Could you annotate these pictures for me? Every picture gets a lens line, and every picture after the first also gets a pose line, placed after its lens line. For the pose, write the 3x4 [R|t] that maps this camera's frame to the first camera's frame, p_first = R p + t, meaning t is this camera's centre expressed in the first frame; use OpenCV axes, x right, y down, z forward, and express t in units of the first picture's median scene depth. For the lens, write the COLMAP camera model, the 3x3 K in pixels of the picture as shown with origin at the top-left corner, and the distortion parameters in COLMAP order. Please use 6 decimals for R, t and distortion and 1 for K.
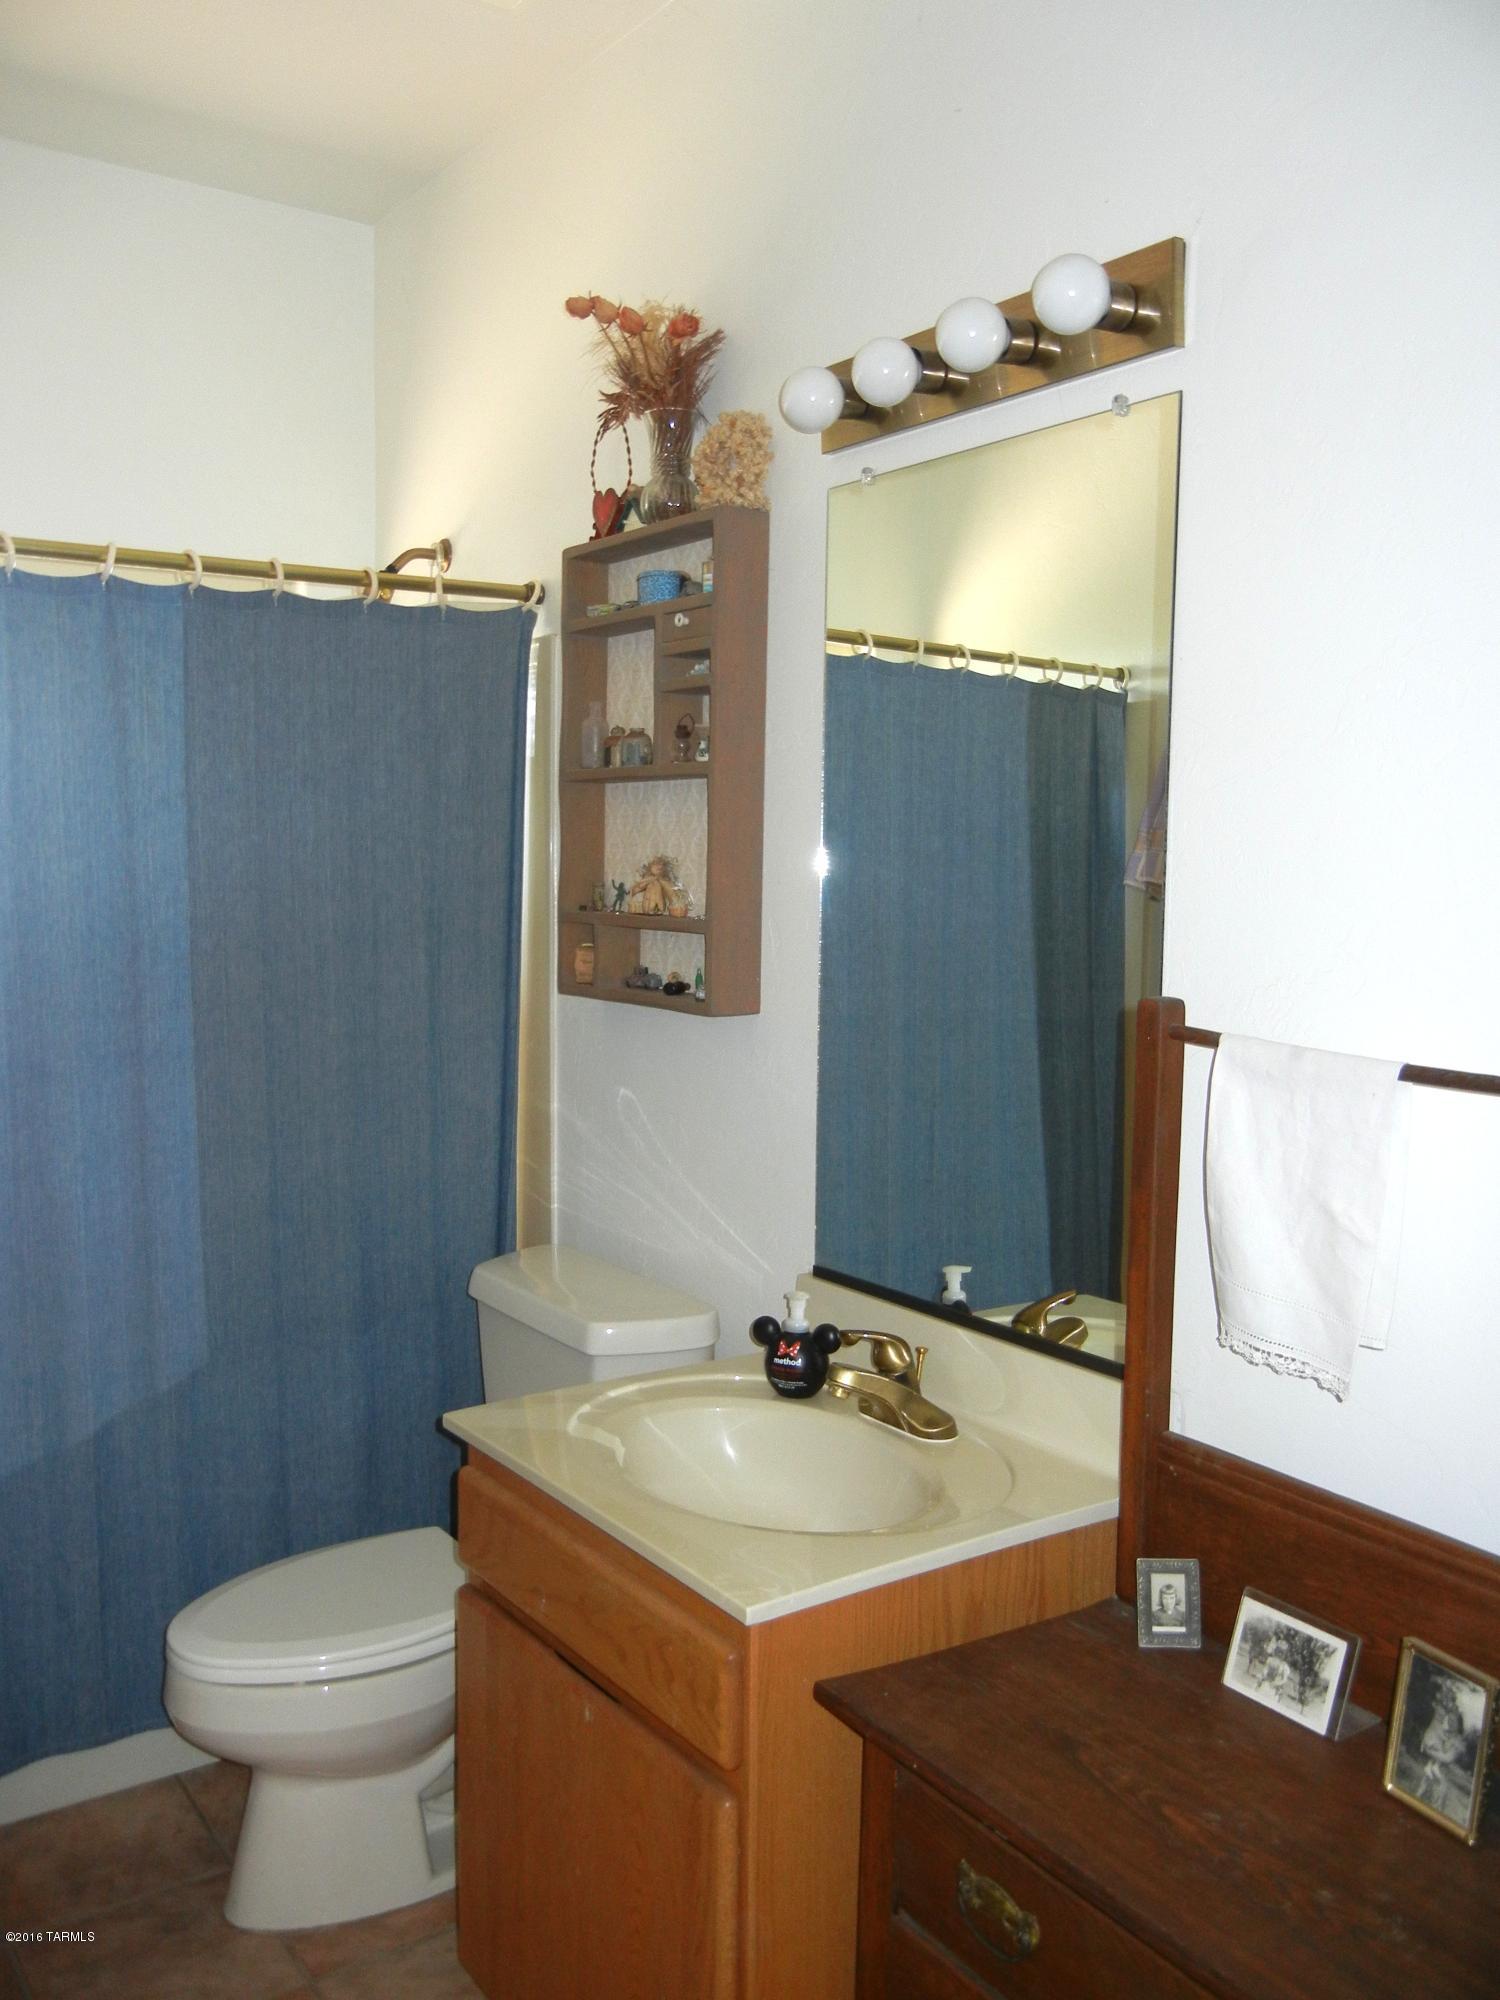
lens RADIAL K [[1720.7, 0, 751.8], [0, 1720.7, 1002.3], [0, 0, 1]] dist [0.000358, 0.011337]
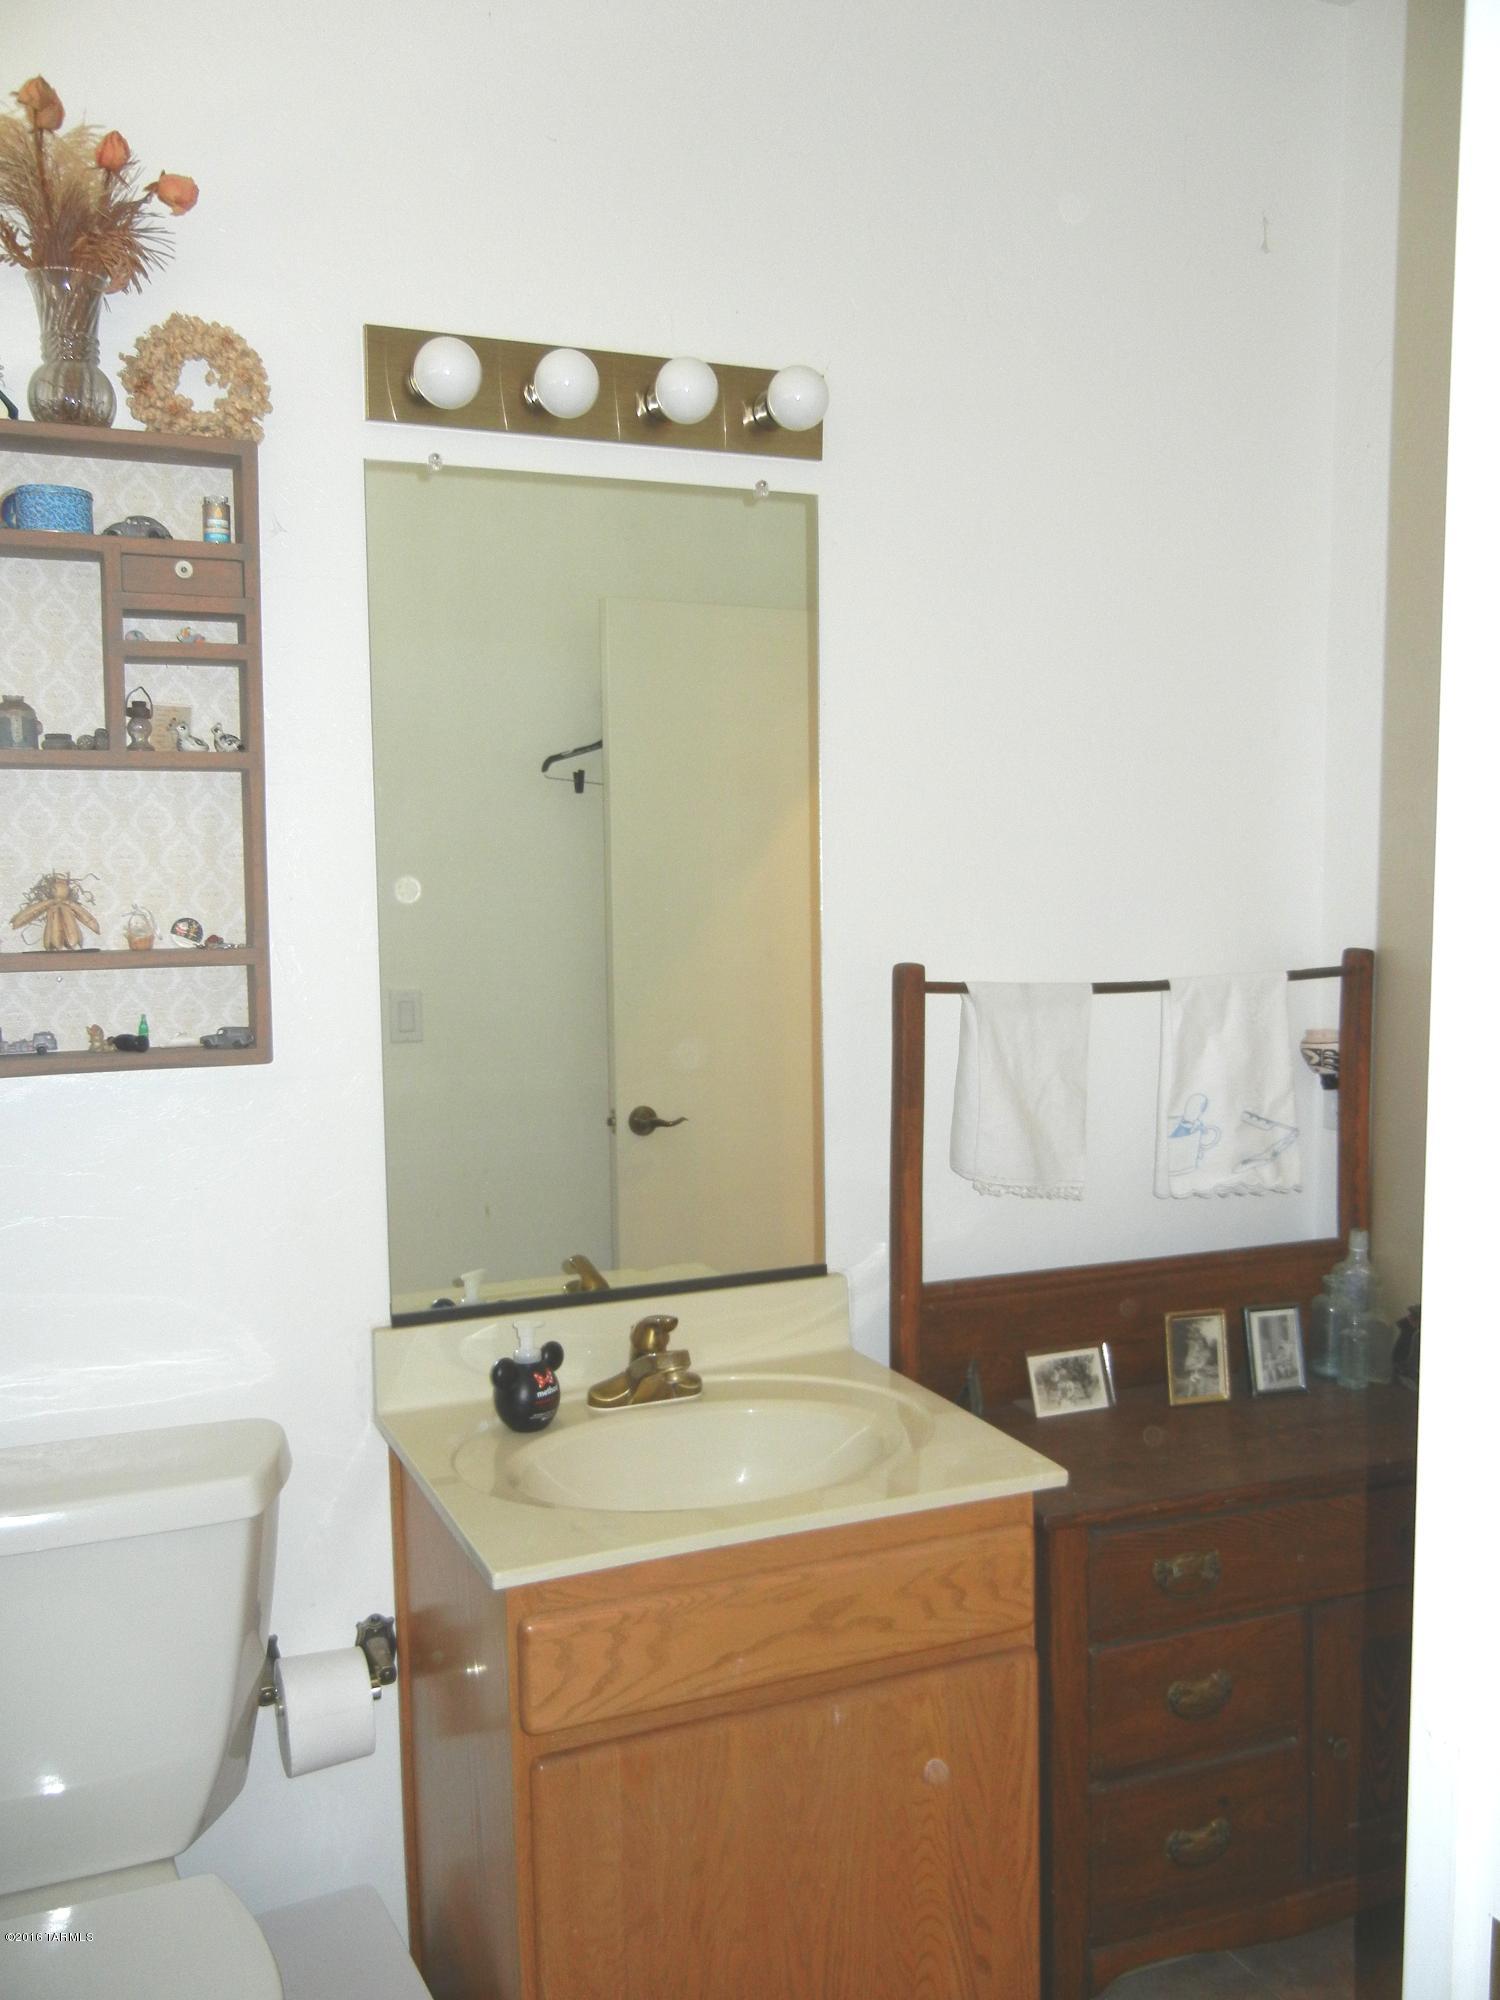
lens RADIAL K [[1720.7, 0, 752.0], [0, 1720.7, 998.2], [0, 0, 1]] dist [0.000358, 0.011337]
pose [[0.199105, -0.096035, 0.975261, -1.201927], [0.092031, 0.992621, 0.078956, -0.101735], [-0.975647, 0.074034, 0.206474, 0.927942]]
